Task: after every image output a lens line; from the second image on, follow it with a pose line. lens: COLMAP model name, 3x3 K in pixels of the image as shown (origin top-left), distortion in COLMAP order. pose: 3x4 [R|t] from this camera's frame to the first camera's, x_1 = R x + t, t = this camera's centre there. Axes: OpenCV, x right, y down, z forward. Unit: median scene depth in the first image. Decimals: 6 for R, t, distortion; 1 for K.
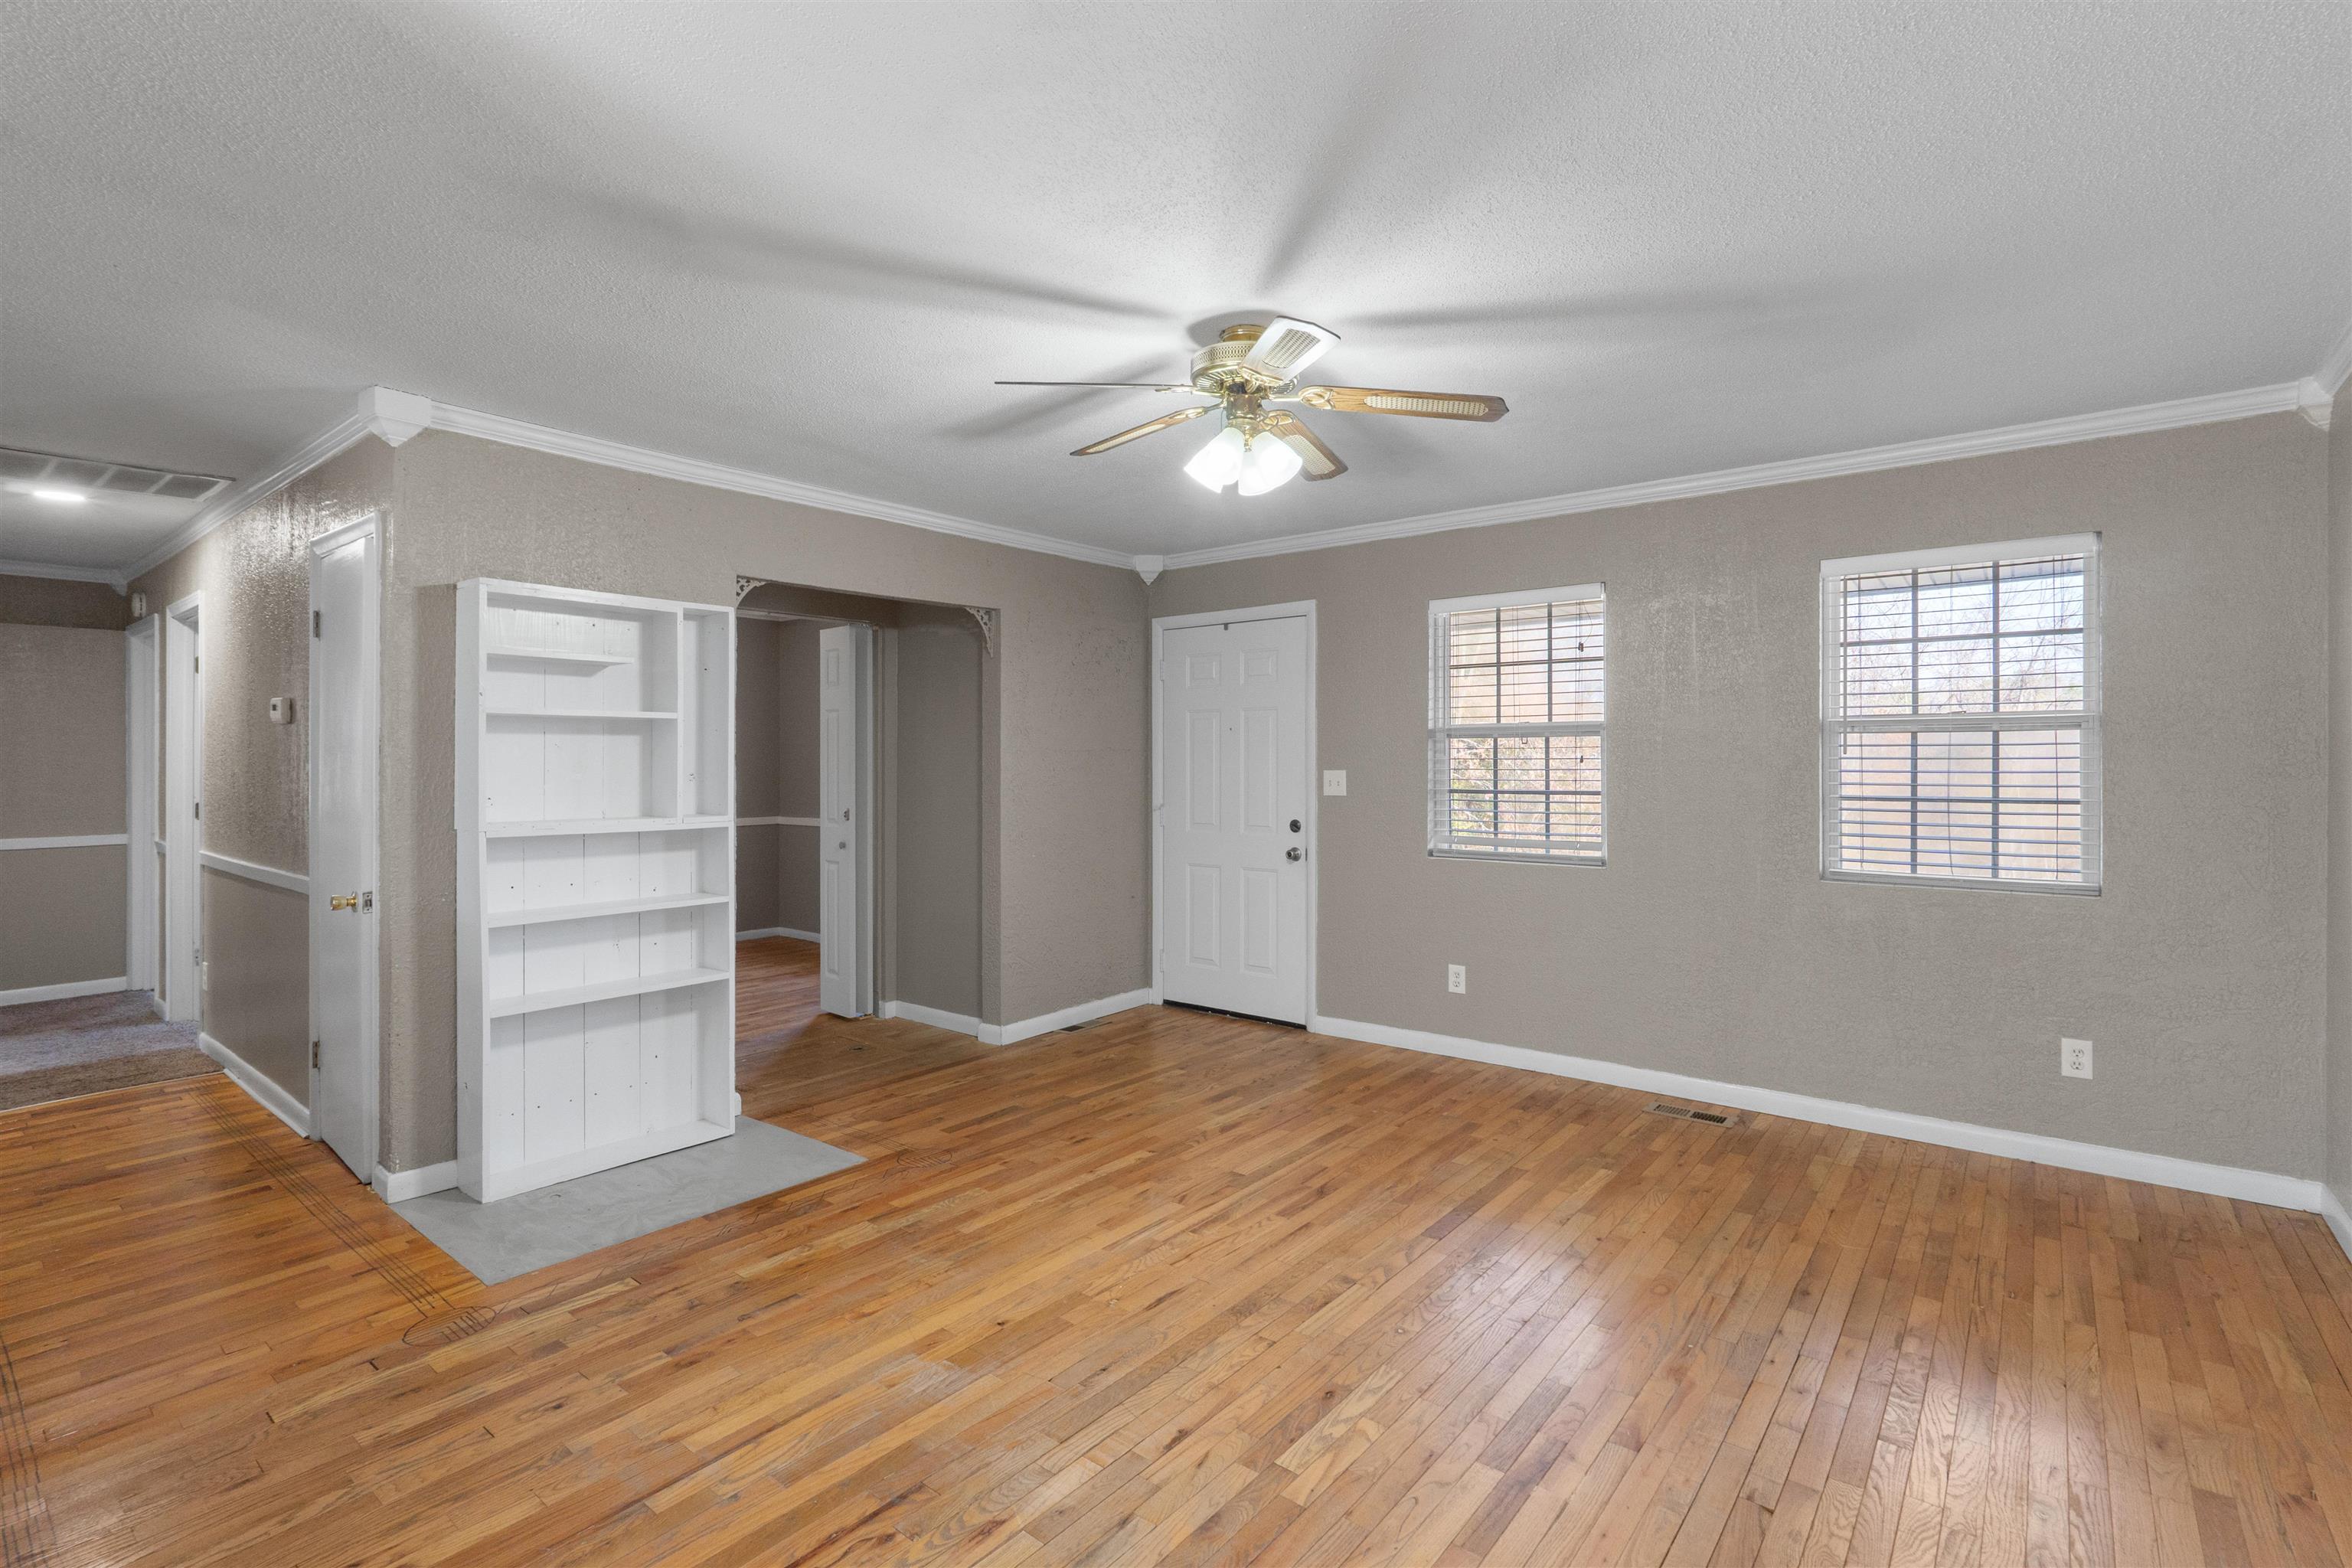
lens RADIAL K [[1094.0, 0, 1163.3], [0, 1094.0, 766.7], [0, 0, 1]] dist [-0.000353, 0.000150]
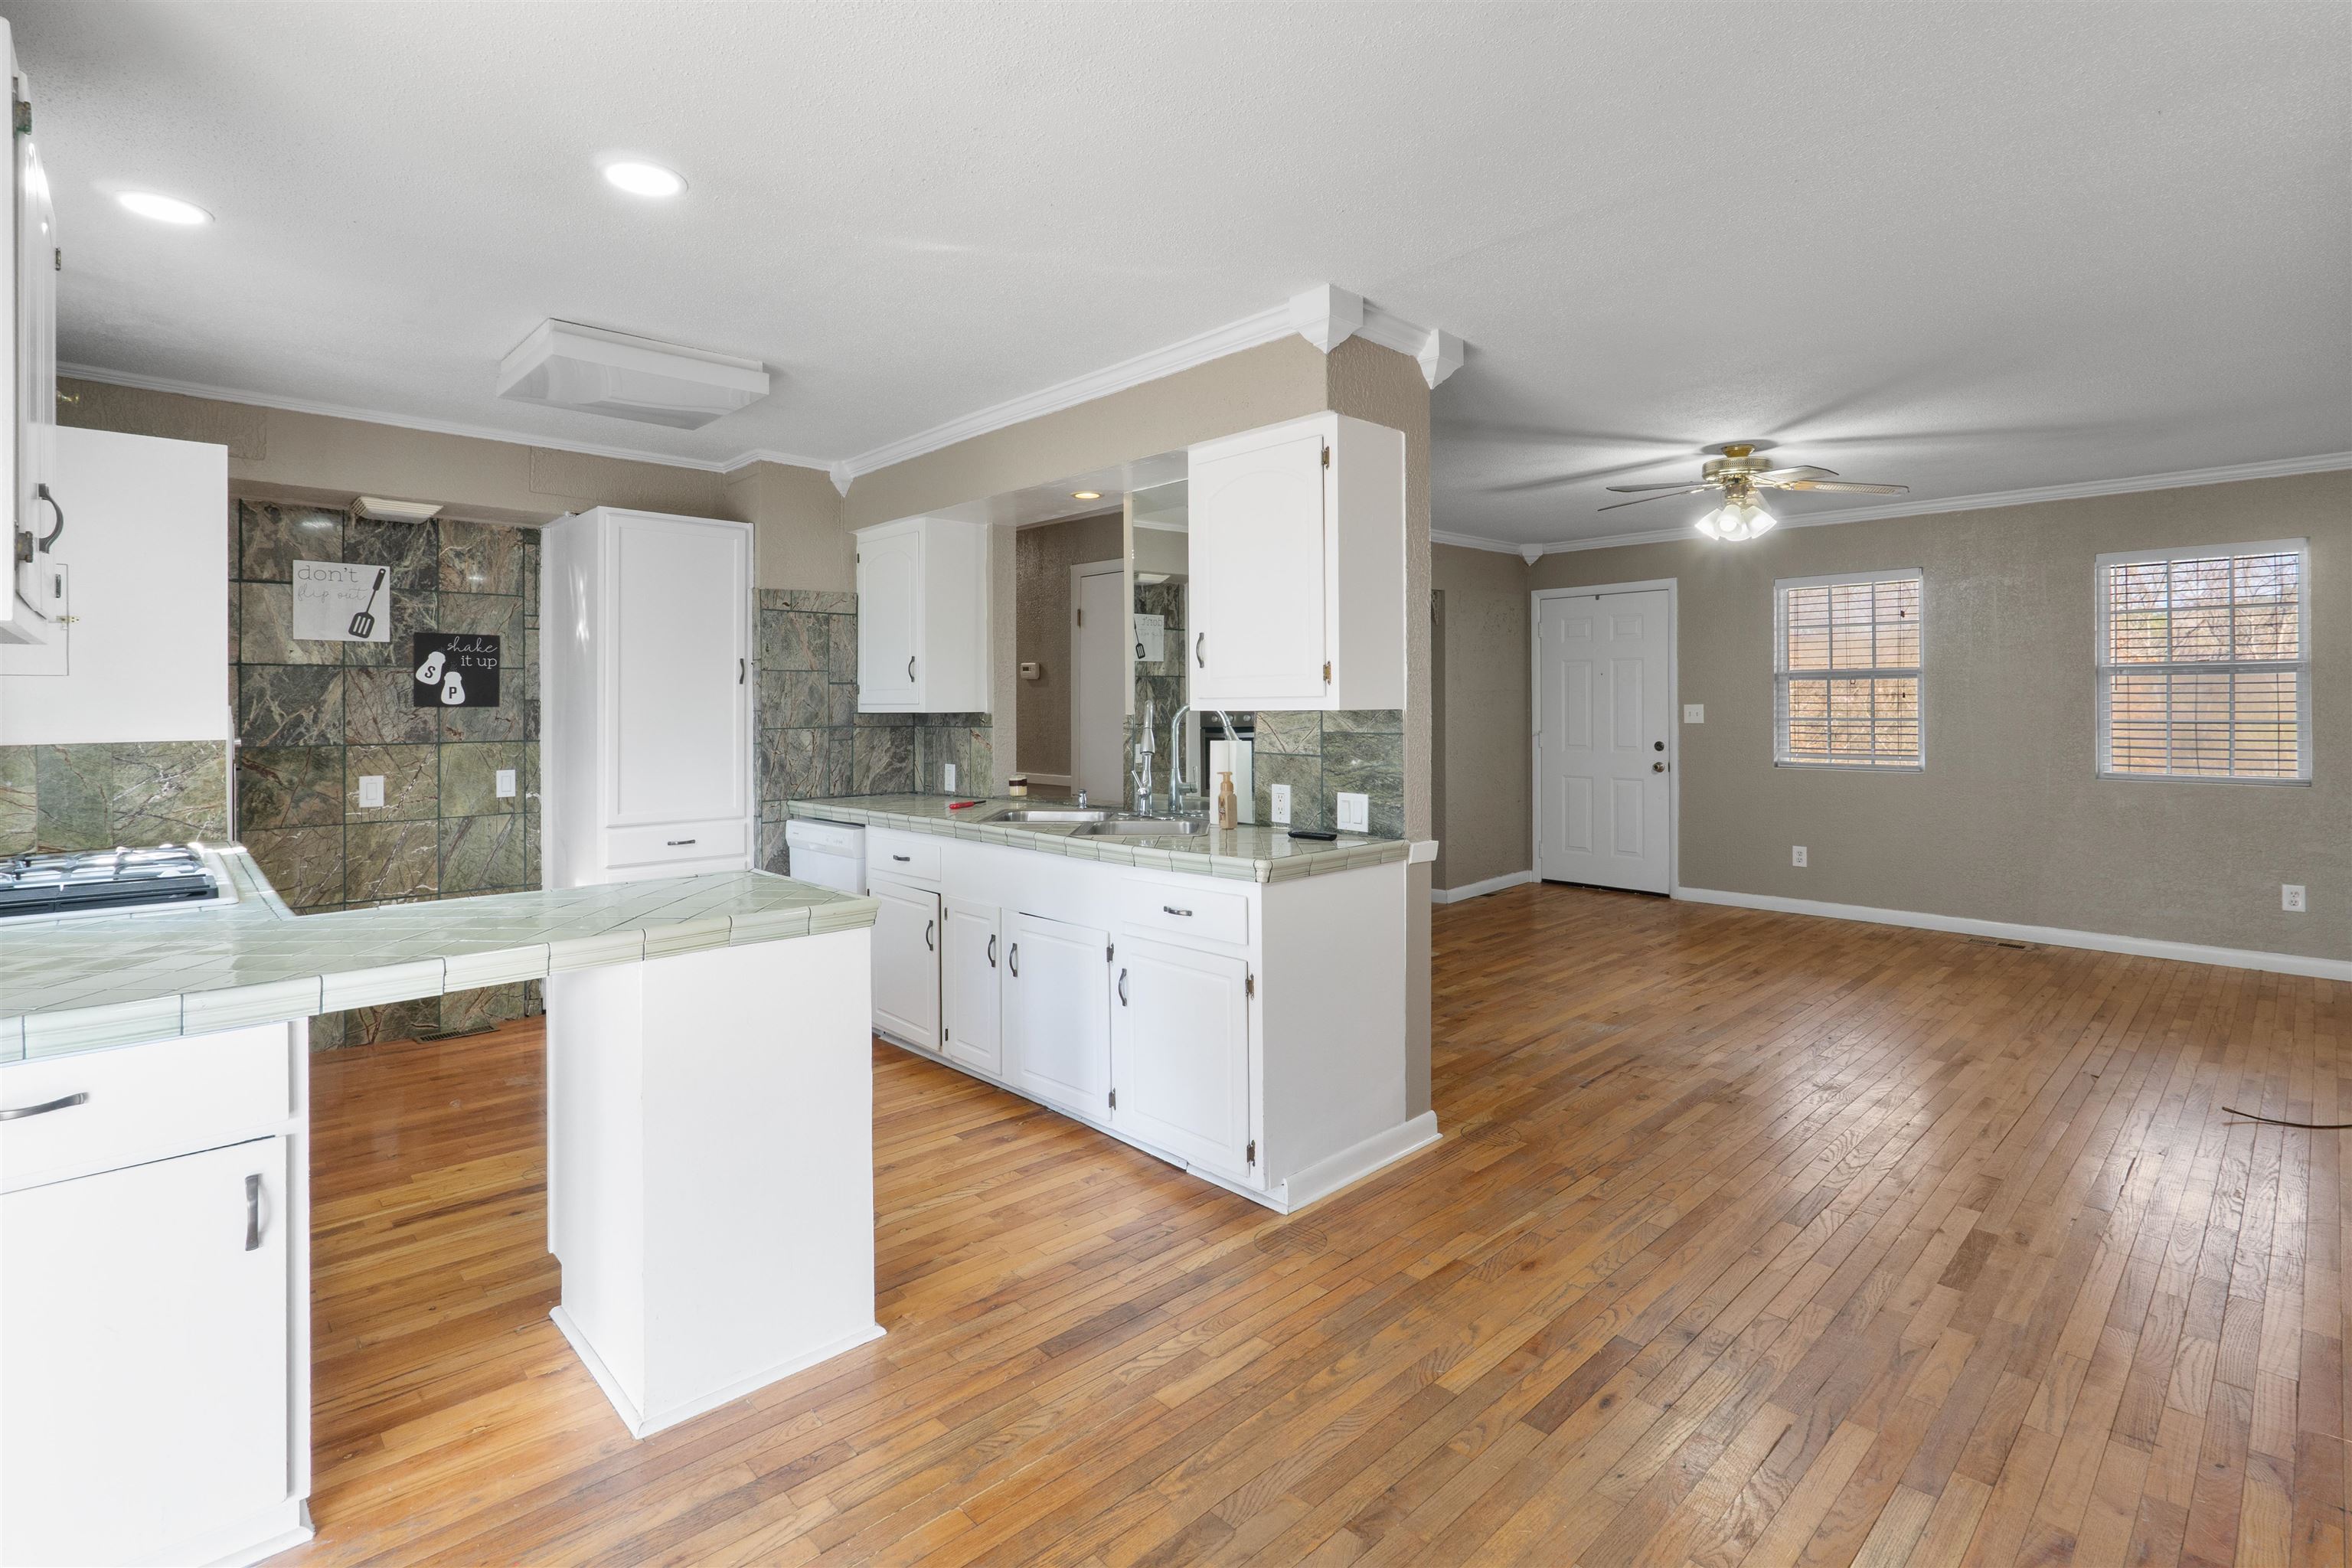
lens RADIAL K [[1107.0, 0, 1178.8], [0, 1107.0, 705.5], [0, 0, 1]] dist [-0.000310, -0.000296]
pose [[0.992517, -0.006581, -0.121931, -0.441885], [0.006768, 0.999976, 0.001121, -0.001688], [0.121921, -0.001938, 0.992538, -0.621157]]
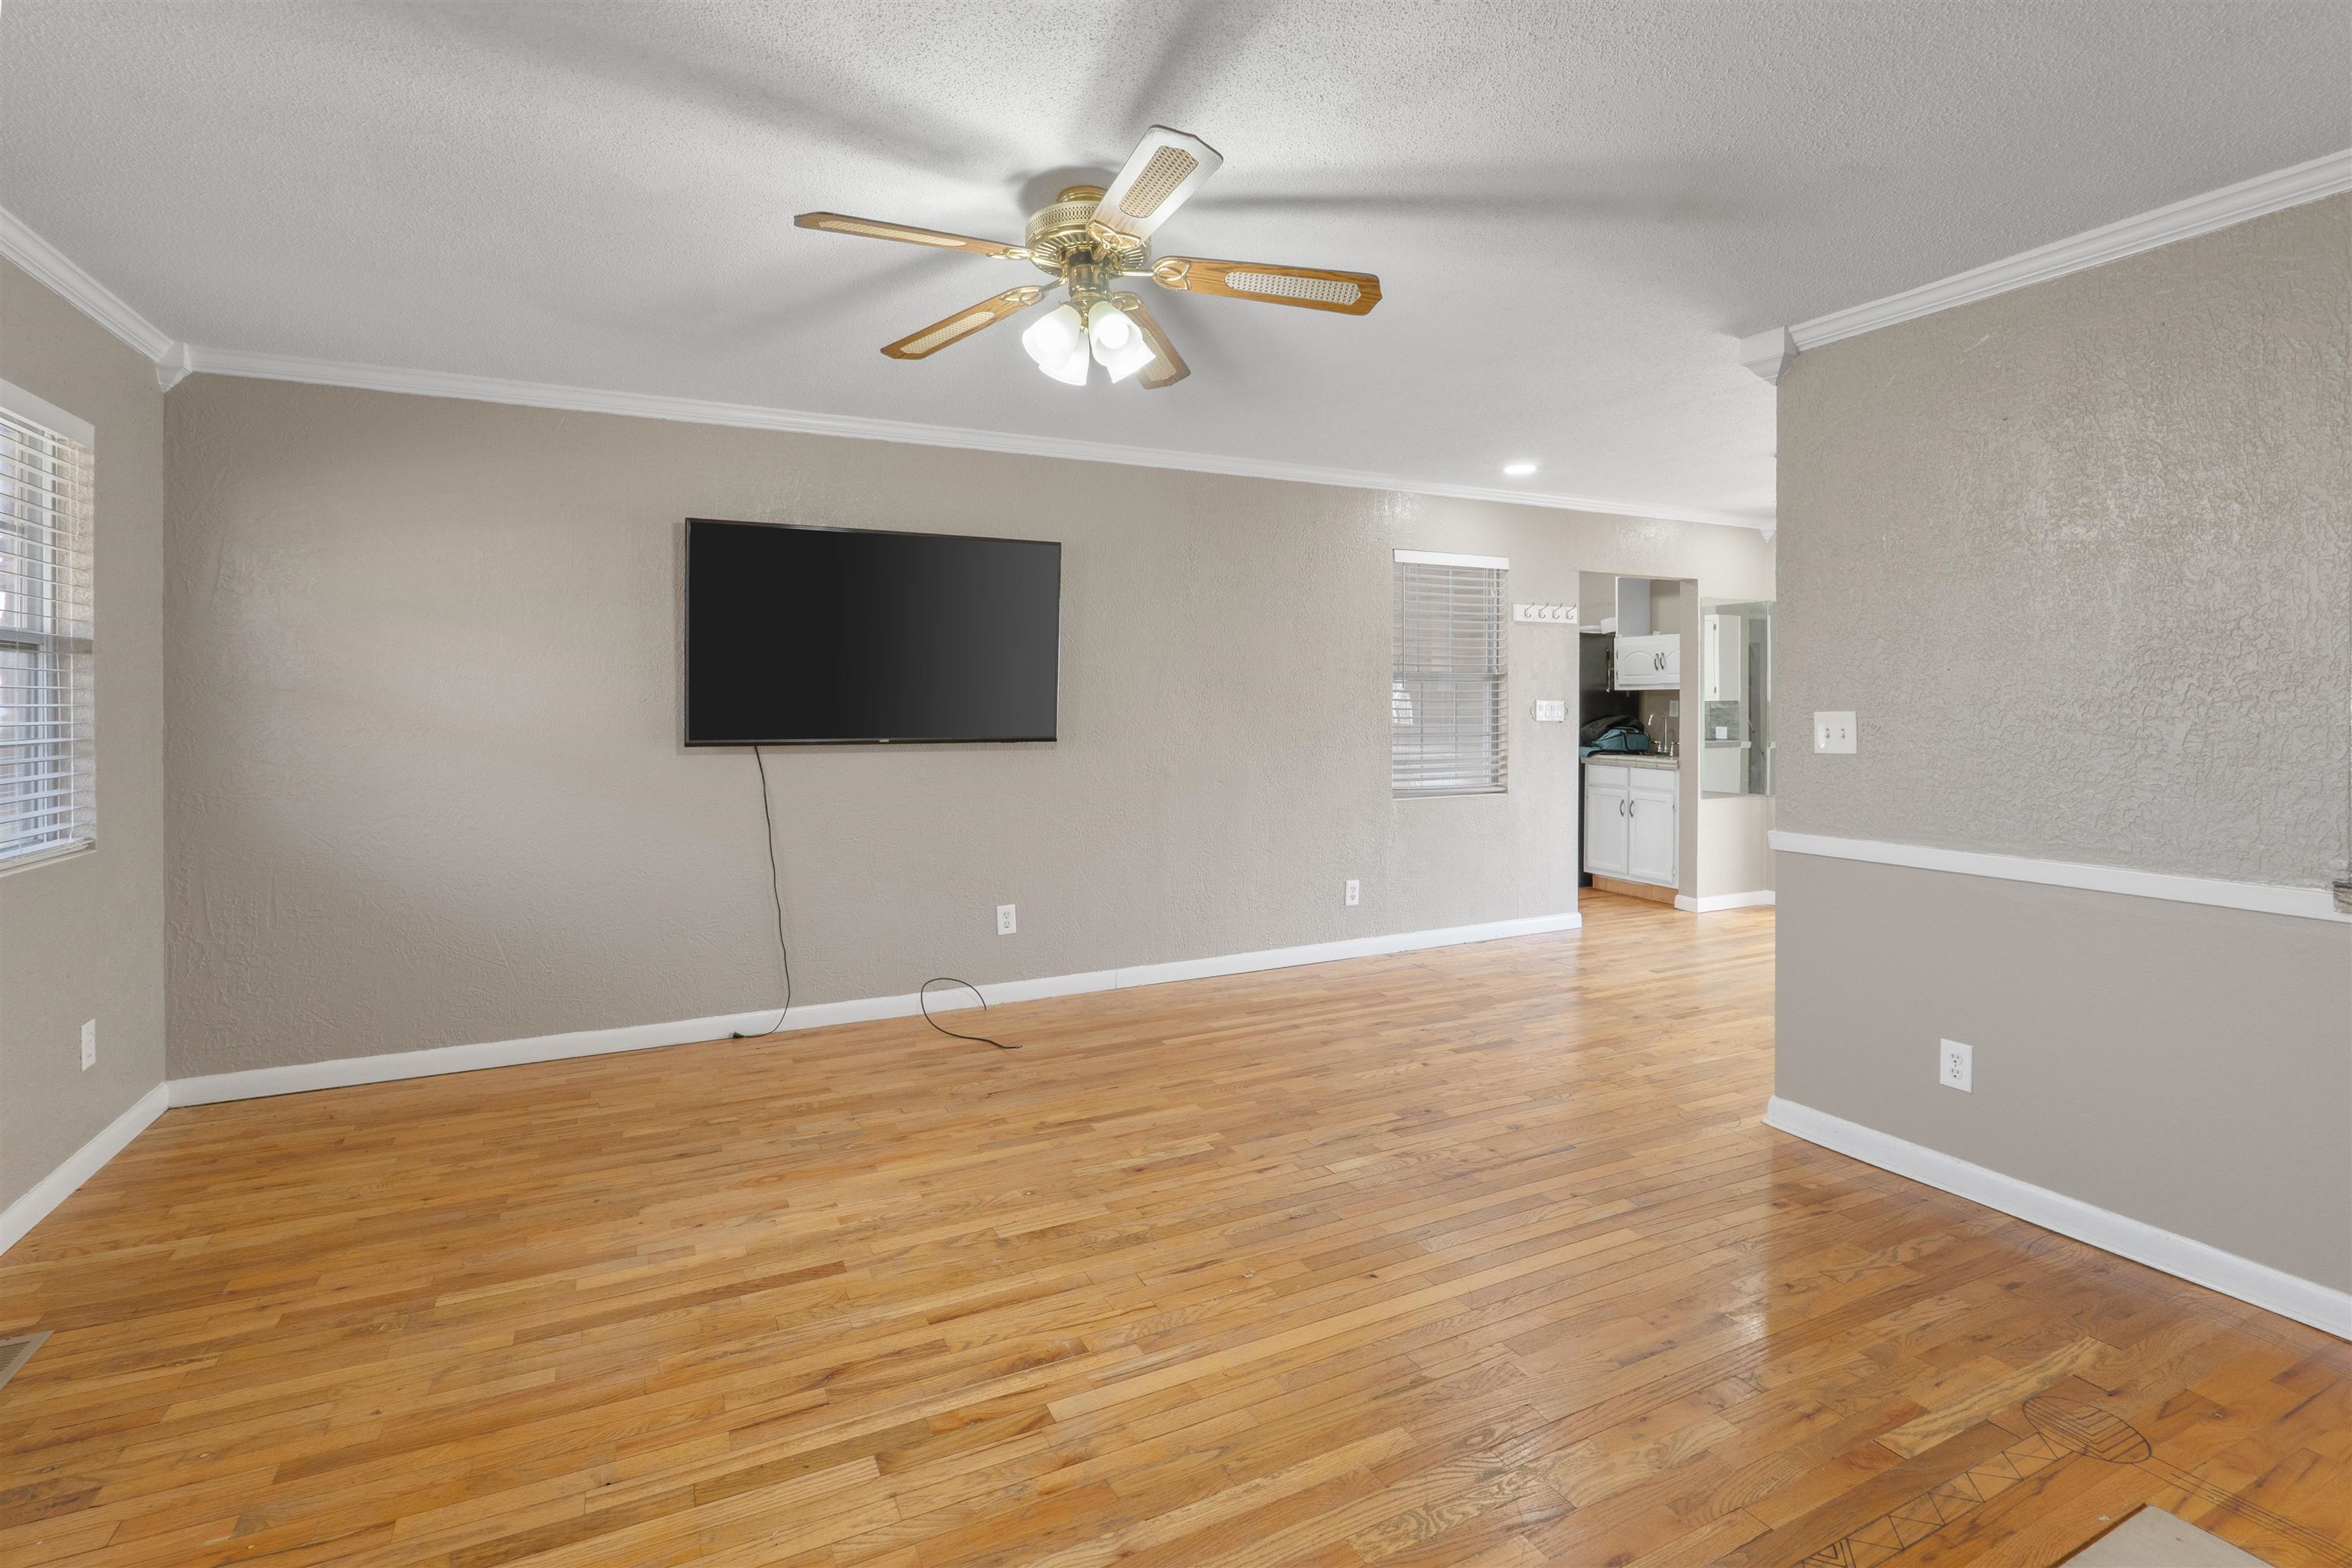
lens RADIAL K [[1094.0, 0, 1163.3], [0, 1094.0, 766.7], [0, 0, 1]] dist [-0.000353, 0.000150]
pose [[-0.909185, -0.024288, 0.415683, -0.258812], [0.001813, 0.998057, 0.062279, -0.000442], [-0.416388, 0.057377, -0.907375, 1.345342]]
